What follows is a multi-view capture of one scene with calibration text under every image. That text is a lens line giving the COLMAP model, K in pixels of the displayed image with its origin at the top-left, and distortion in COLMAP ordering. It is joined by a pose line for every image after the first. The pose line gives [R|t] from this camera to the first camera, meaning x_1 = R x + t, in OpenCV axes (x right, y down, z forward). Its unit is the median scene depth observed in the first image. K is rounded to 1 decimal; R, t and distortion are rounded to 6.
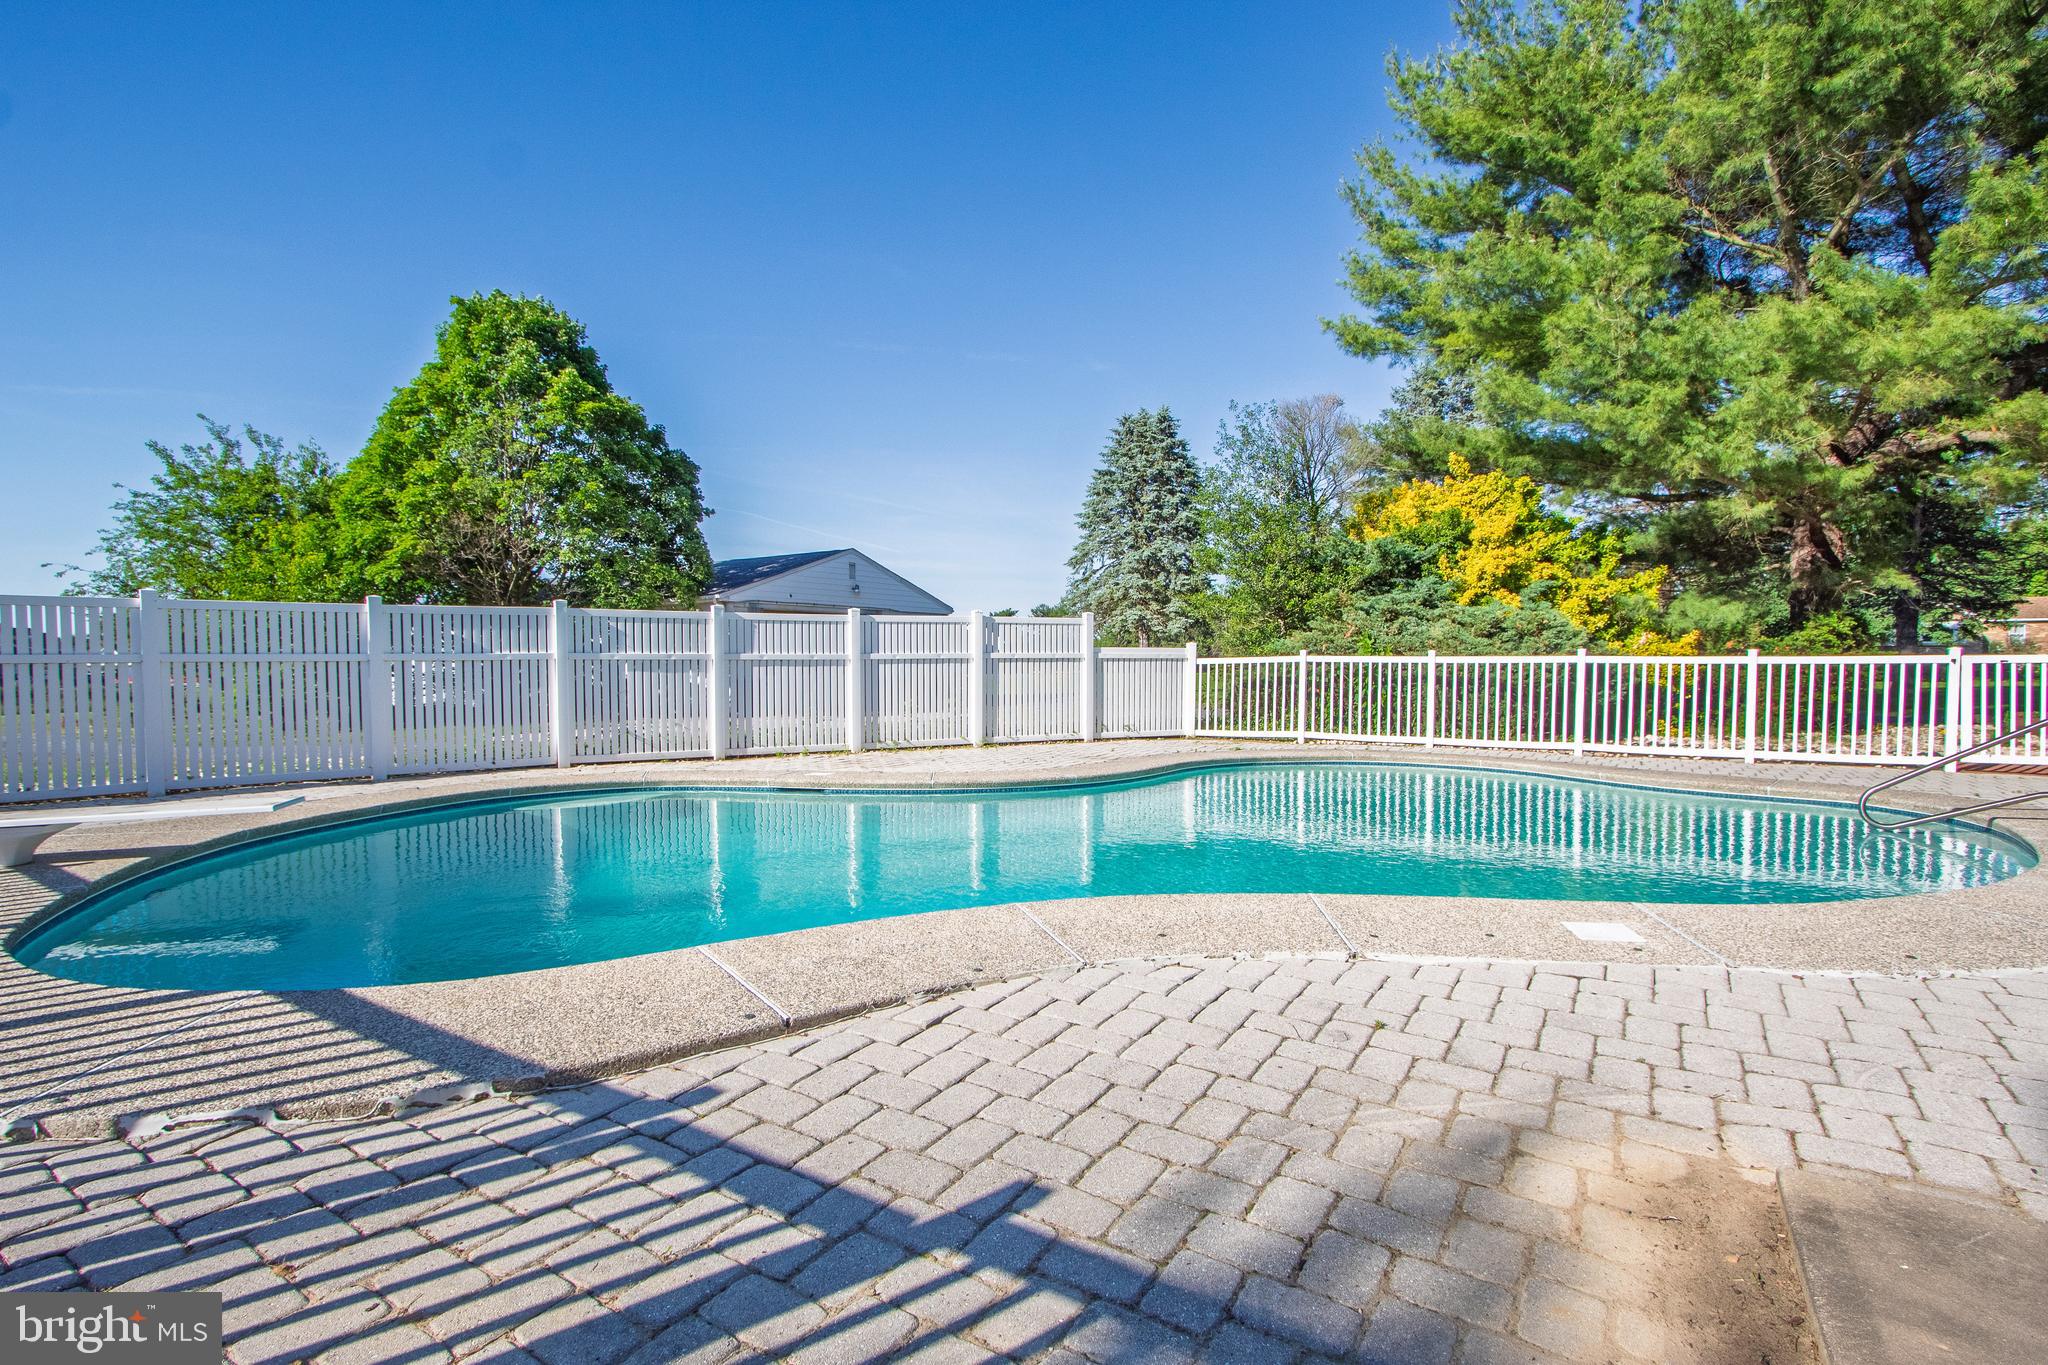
lens RADIAL K [[969.5, 0, 1035.3], [0, 969.5, 692.0], [0, 0, 1]] dist [-0.019143, 0.000317]
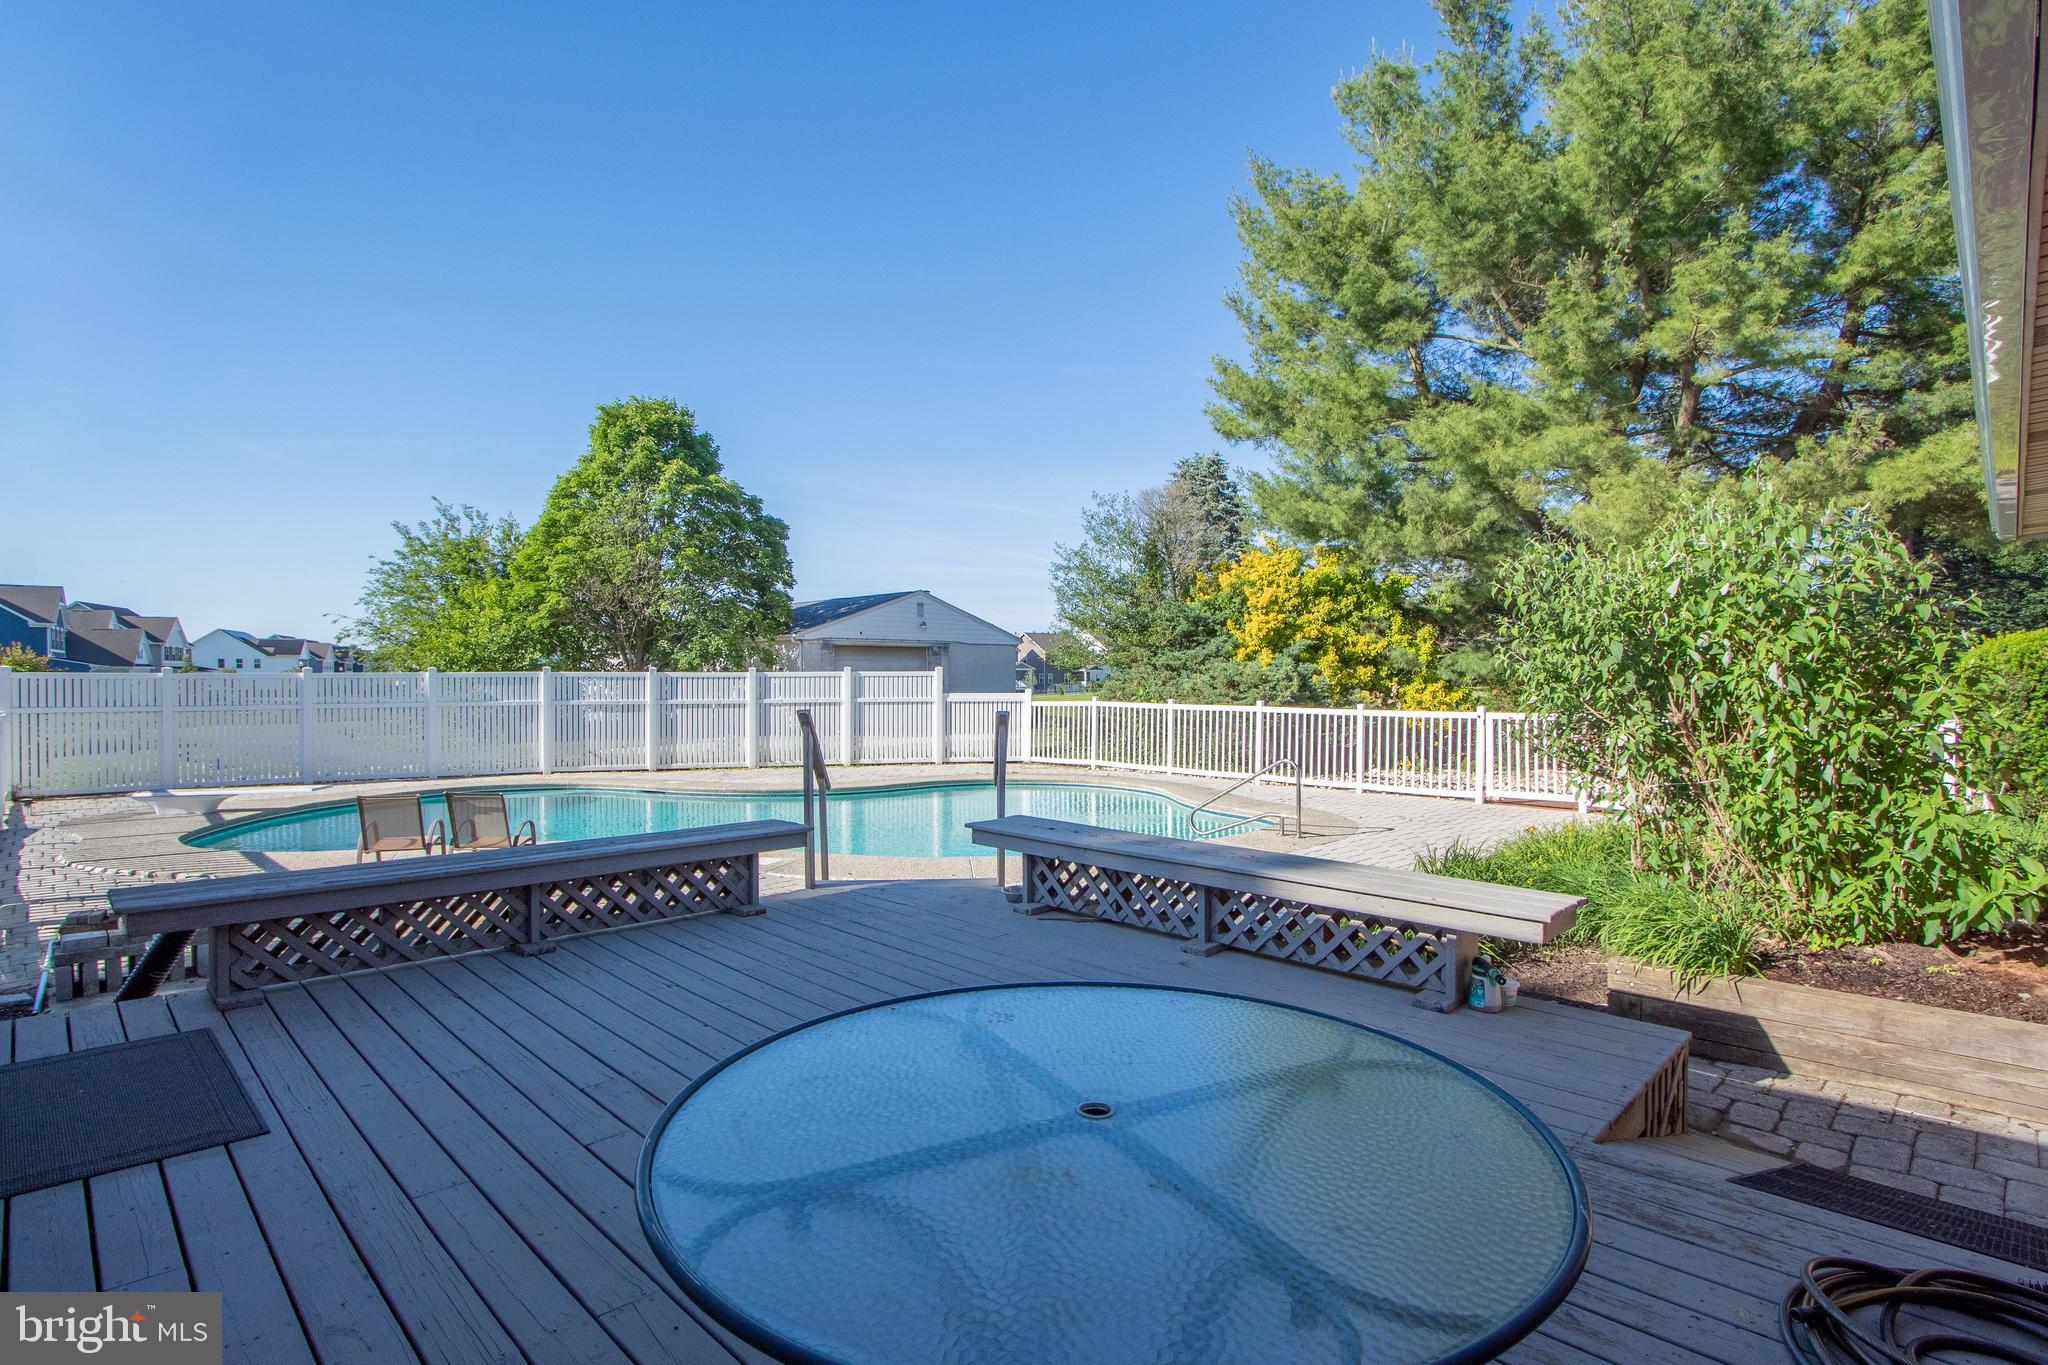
lens RADIAL K [[969.5, 0, 1016.1], [0, 969.5, 674.2], [0, 0, 1]] dist [-0.019143, 0.000317]
pose [[0.978493, 0.002114, -0.206270, 0.233674], [-0.009185, 0.999402, -0.033329, -0.015574], [0.206076, 0.034507, 0.977927, -0.151270]]
